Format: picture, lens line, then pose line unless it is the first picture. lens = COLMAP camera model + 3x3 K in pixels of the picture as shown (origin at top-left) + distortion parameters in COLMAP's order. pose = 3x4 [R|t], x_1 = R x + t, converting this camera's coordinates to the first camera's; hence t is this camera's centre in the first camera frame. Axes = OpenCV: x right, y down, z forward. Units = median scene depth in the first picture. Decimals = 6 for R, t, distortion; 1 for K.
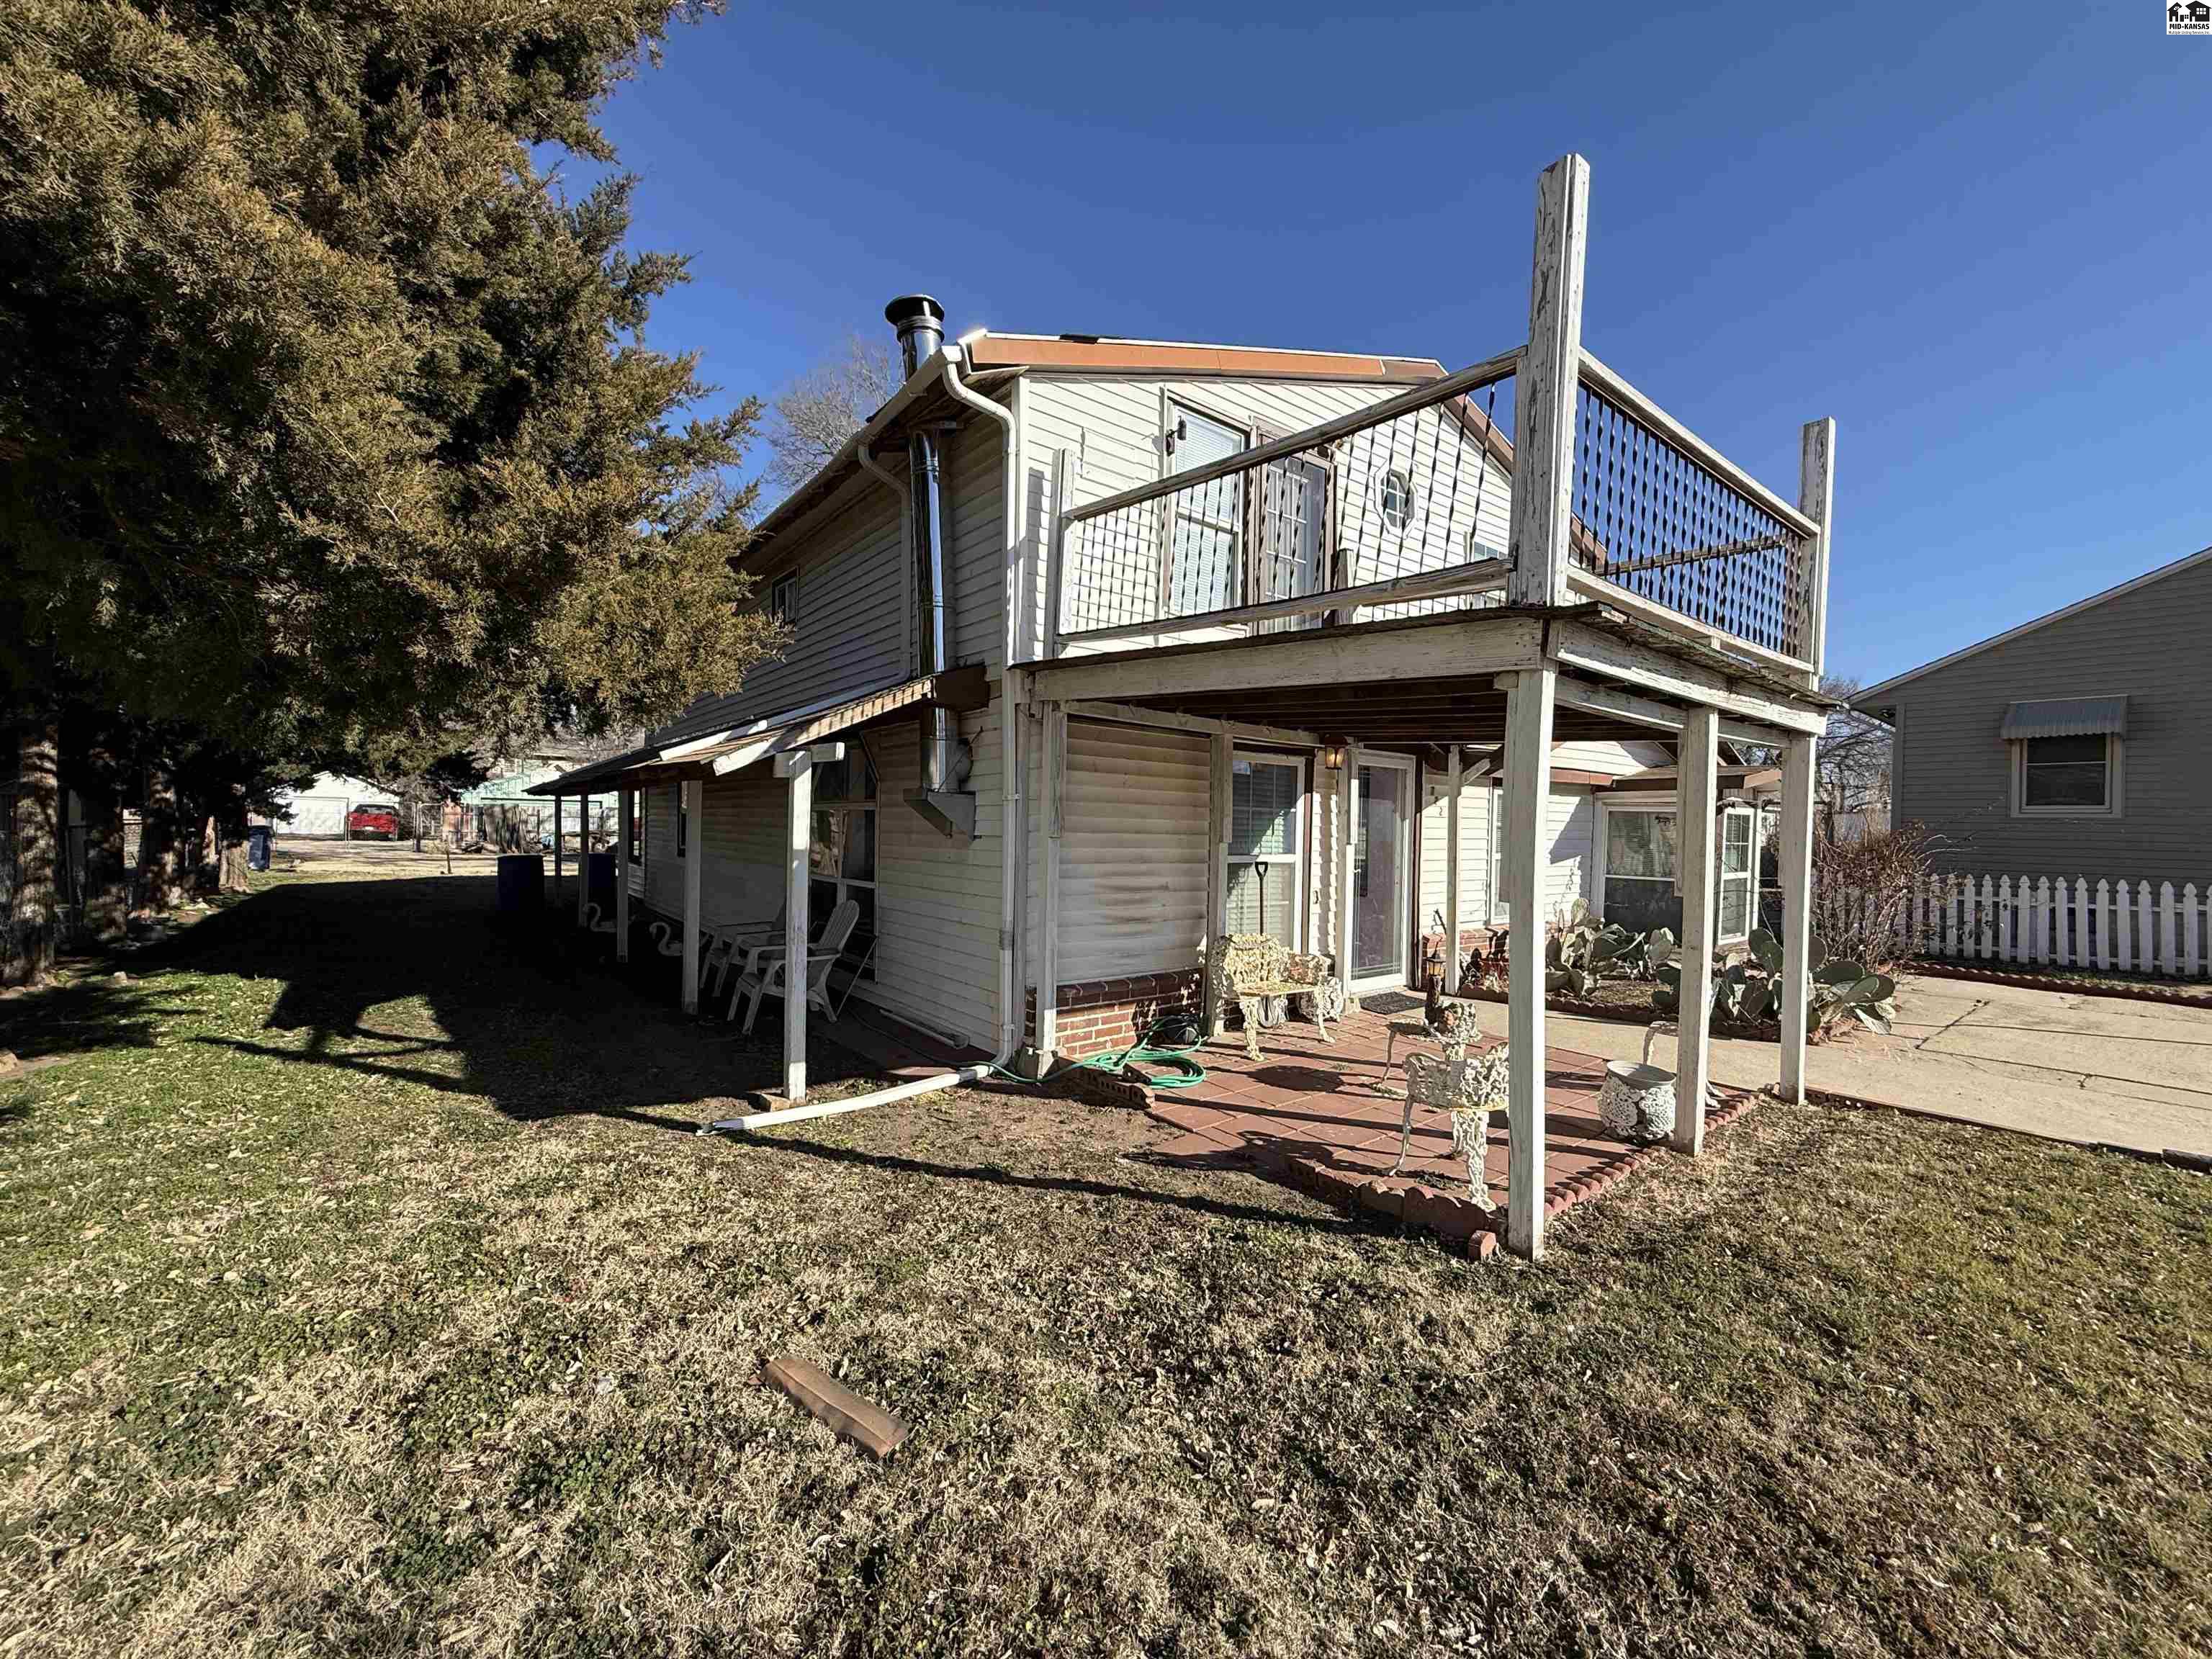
lens RADIAL K [[885.9, 0, 1110.9], [0, 885.9, 826.9], [0, 0, 1]] dist [0.001030, -0.000084]
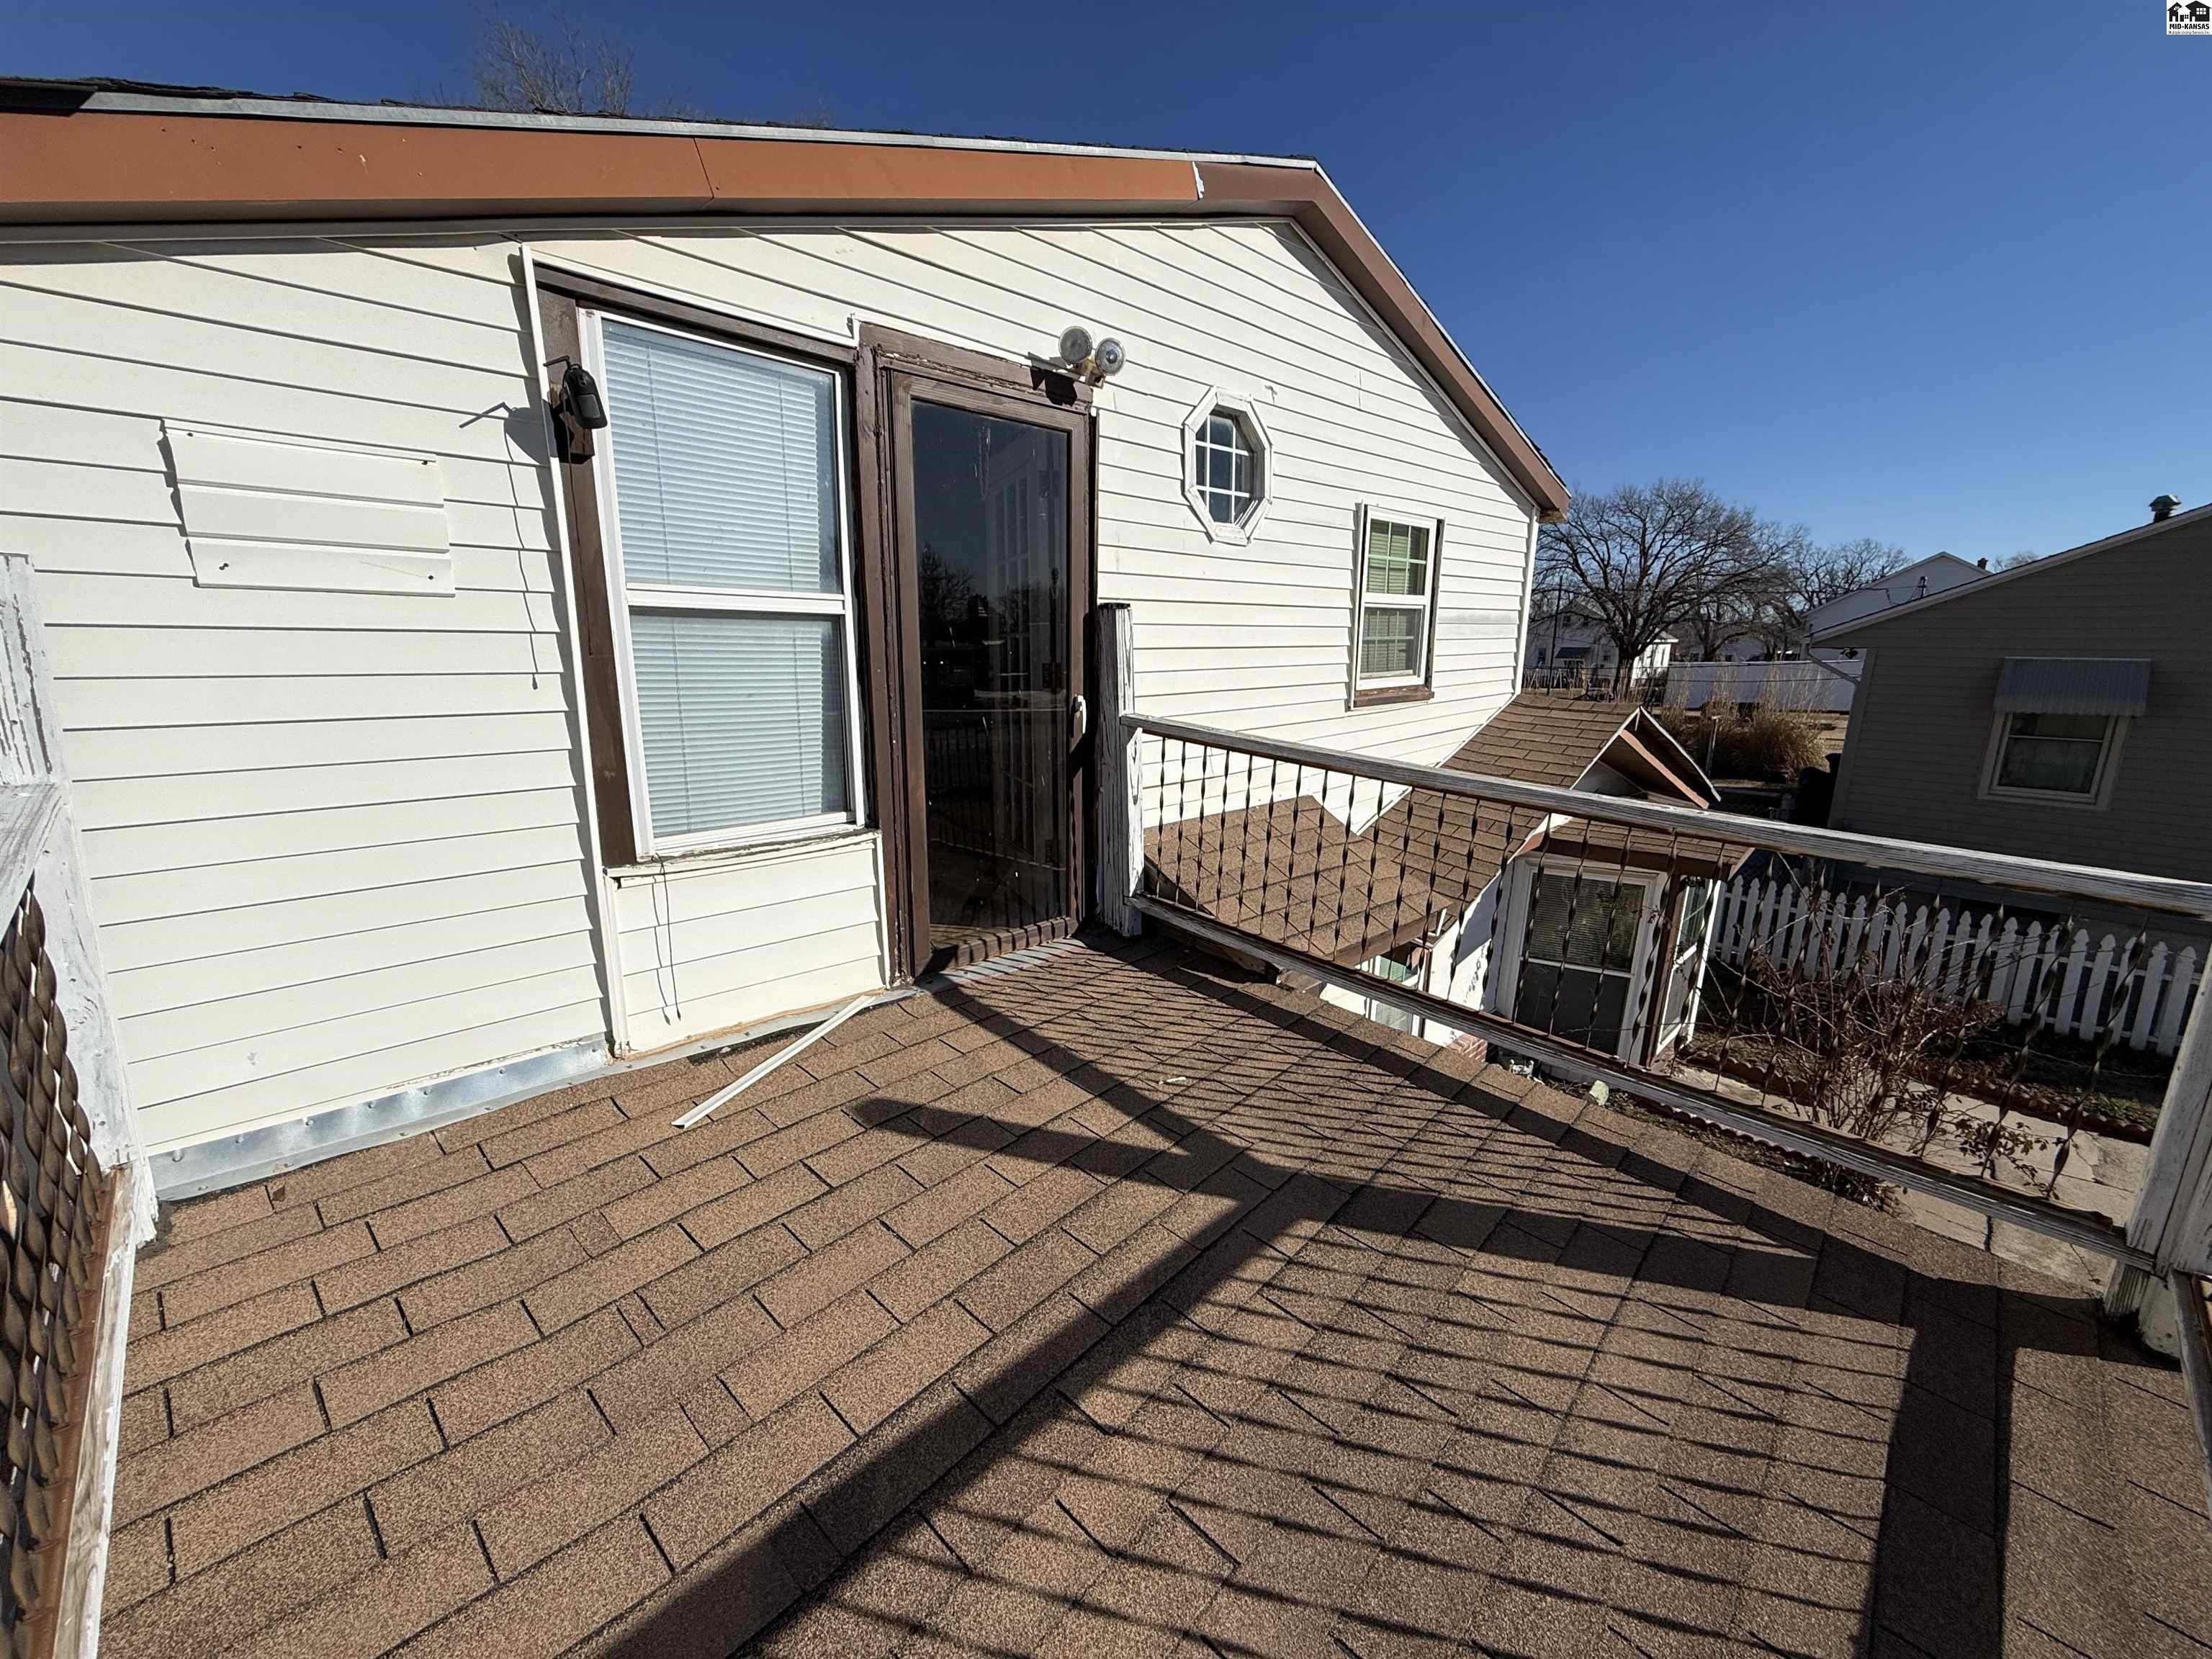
lens RADIAL K [[885.9, 0, 1096.7], [0, 885.9, 835.1], [0, 0, 1]] dist [0.001030, -0.000084]
pose [[0.994960, -0.023017, 0.097595, 0.205708], [0.000685, 0.974838, 0.222915, -0.298065], [-0.100270, -0.221724, 0.969940, 0.499515]]
